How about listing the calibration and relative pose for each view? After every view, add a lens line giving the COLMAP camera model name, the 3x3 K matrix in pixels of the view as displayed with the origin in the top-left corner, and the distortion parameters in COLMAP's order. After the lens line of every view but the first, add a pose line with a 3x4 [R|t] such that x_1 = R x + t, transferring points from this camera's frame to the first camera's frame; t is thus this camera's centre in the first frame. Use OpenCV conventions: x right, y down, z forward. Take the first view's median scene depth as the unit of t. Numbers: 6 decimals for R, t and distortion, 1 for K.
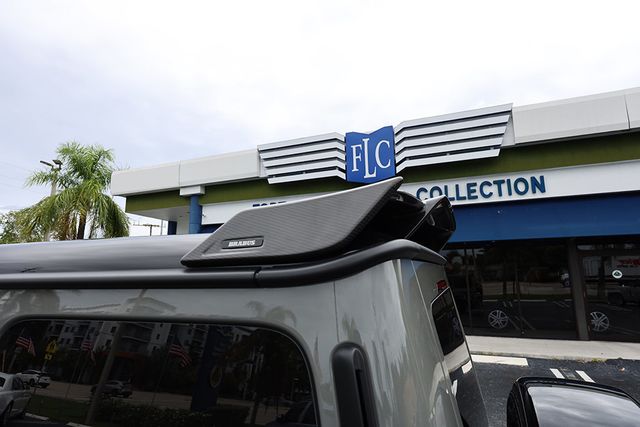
lens RADIAL K [[364.8, 0, 321.1], [0, 364.8, 208.7], [0, 0, 1]] dist [0.003555, -0.000238]
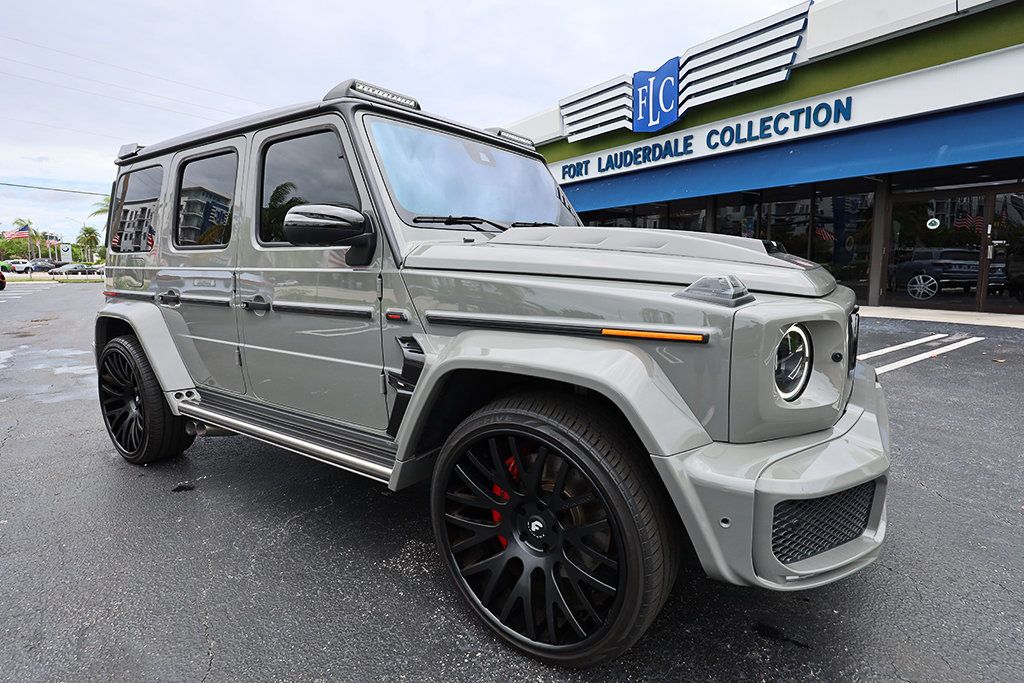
lens RADIAL K [[510.2, 0, 519.7], [0, 510.2, 317.4], [0, 0, 1]] dist [0.002049, 0.000816]
pose [[0.844763, 0.064032, -0.531296, 0.564185], [0.096185, 0.958480, 0.268450, -0.001167], [0.526425, -0.277879, 0.803529, -0.314354]]
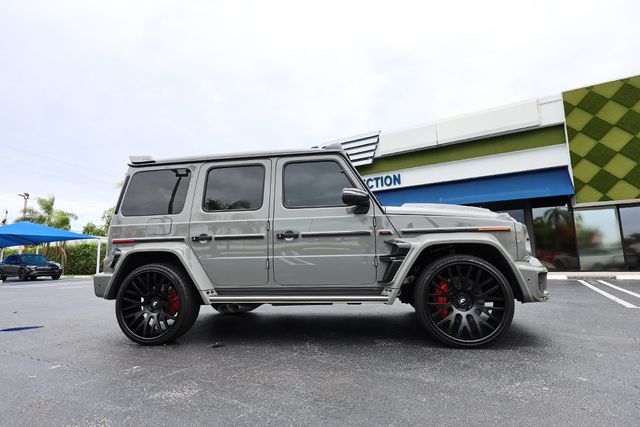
lens RADIAL K [[333.4, 0, 319.9], [0, 333.4, 214.5], [0, 0, 1]] dist [-0.000232, -0.000076]
pose [[0.989264, -0.029297, -0.143172, 0.420963], [0.035997, 0.998364, 0.044433, 0.011201], [0.141636, -0.049109, 0.988700, -0.488027]]
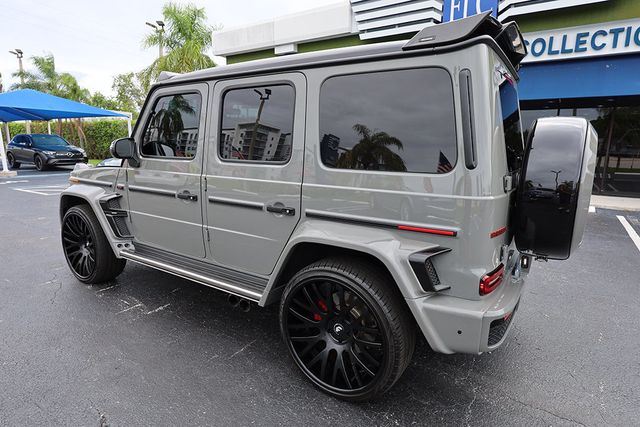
lens RADIAL K [[364.8, 0, 321.1], [0, 364.8, 208.7], [0, 0, 1]] dist [0.003555, -0.000238]
pose [[0.978277, 0.068057, -0.195814, -0.022174], [0.004528, 0.937334, 0.348402, 0.020274], [0.207255, -0.341721, 0.916664, -0.128674]]
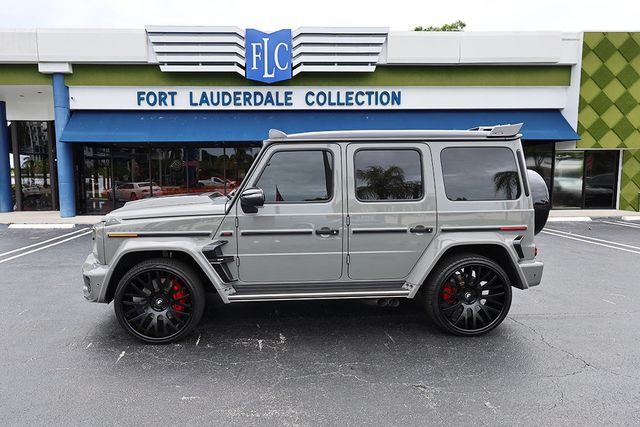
lens RADIAL K [[406.4, 0, 283.9], [0, 406.4, 216.5], [0, 0, 1]] dist [0.002084, 0.001588]
pose [[0.912786, -0.034004, 0.407019, -0.343015], [-0.078680, 0.963224, 0.256921, -0.000109], [-0.400787, -0.266539, 0.876543, -0.203227]]
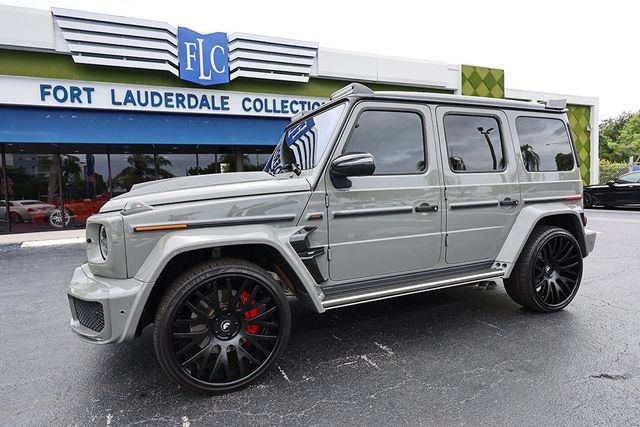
lens RADIAL K [[365.8, 0, 320.3], [0, 365.8, 212.5], [0, 0, 1]] dist [0.001023, 0.000226]
pose [[0.709067, -0.056965, 0.702836, -0.404845], [-0.103826, 0.977434, 0.183967, 0.063224], [-0.697456, -0.203417, 0.687151, -0.038941]]
